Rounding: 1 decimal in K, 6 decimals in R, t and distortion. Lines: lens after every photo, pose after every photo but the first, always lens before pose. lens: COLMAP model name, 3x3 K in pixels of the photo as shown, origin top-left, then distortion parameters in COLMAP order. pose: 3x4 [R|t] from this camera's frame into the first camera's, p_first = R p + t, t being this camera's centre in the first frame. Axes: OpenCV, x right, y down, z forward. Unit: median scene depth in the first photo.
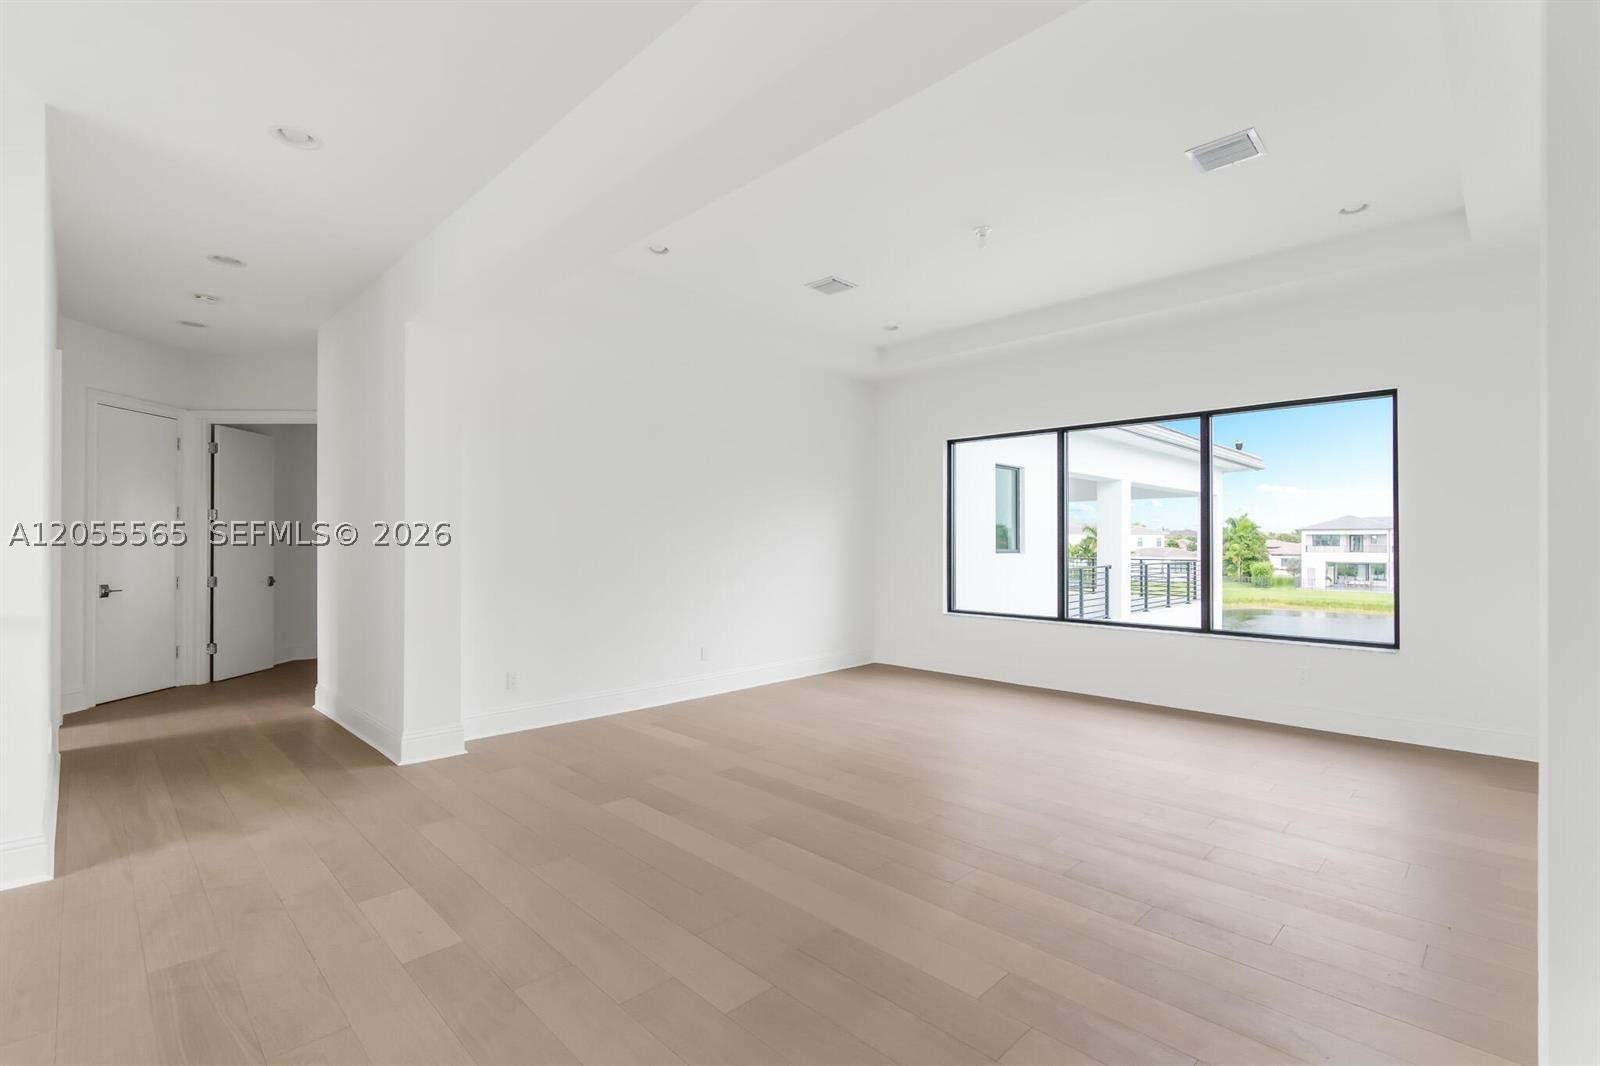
lens RADIAL K [[725.0, 0, 801.7], [0, 725.0, 529.2], [0, 0, 1]] dist [-0.002113, -0.000129]
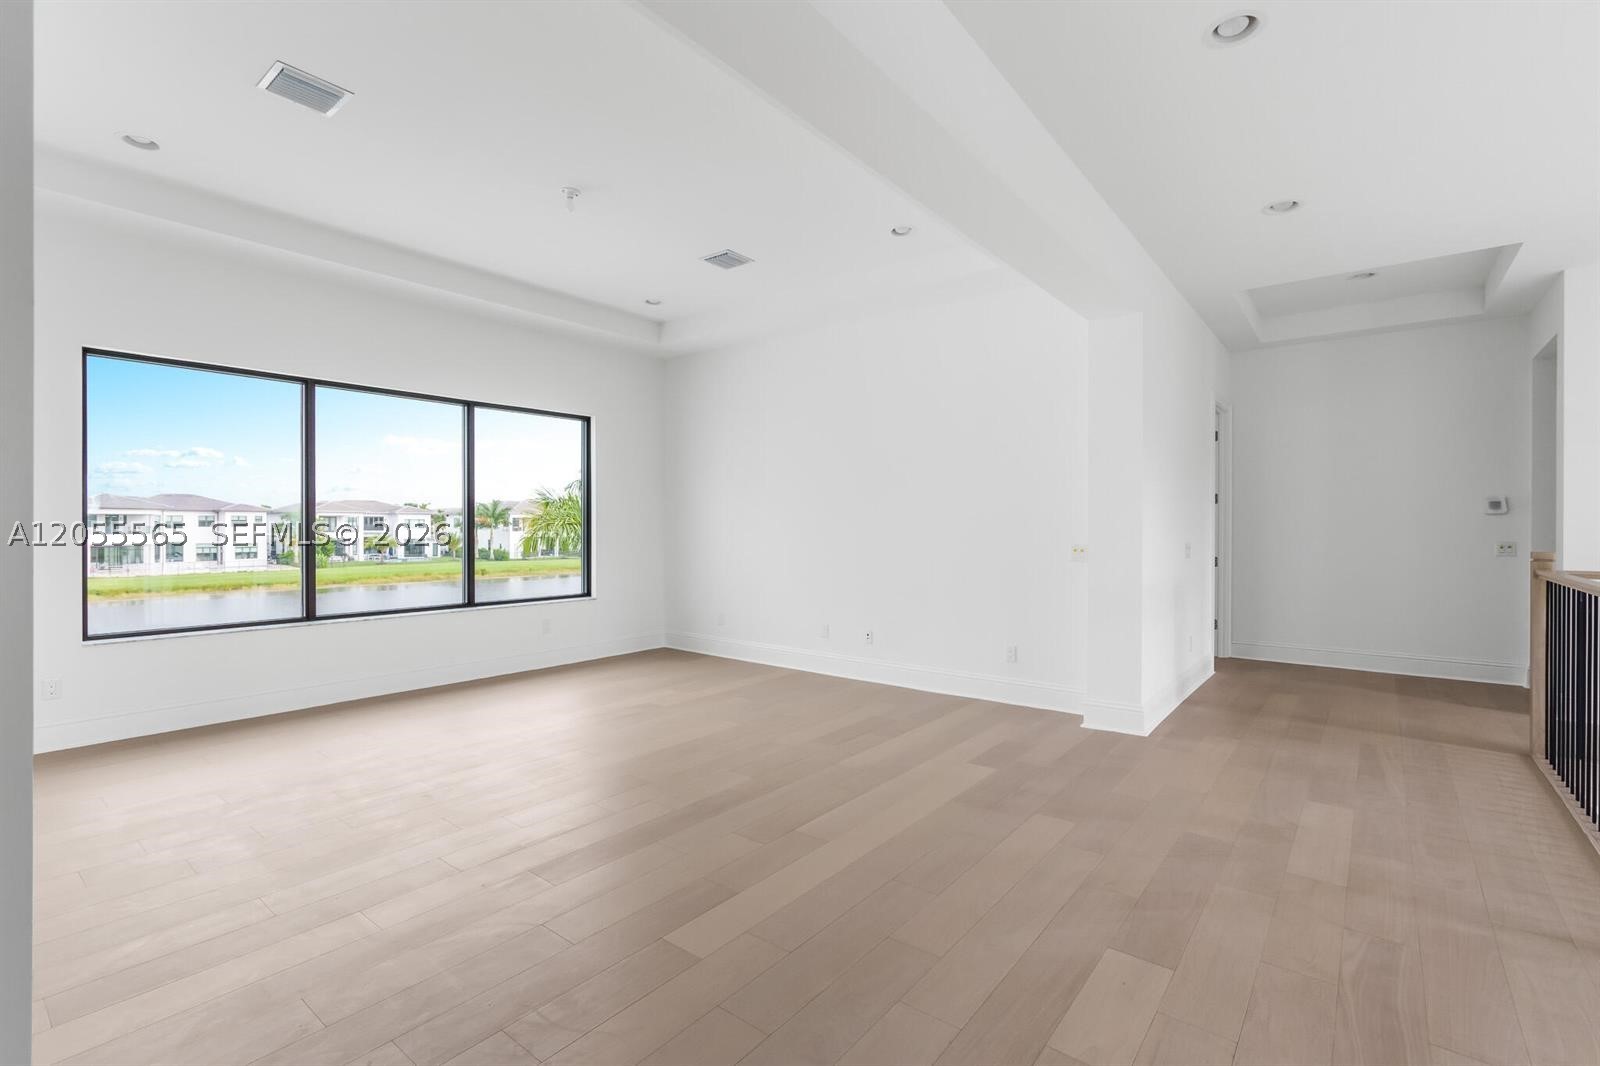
lens RADIAL K [[725.0, 0, 801.7], [0, 725.0, 529.2], [0, 0, 1]] dist [-0.002113, -0.000129]
pose [[-0.117950, -0.007044, 0.992995, -0.648606], [-0.020235, 0.999784, 0.004688, 0.015219], [-0.992813, -0.019540, -0.118067, 0.729868]]
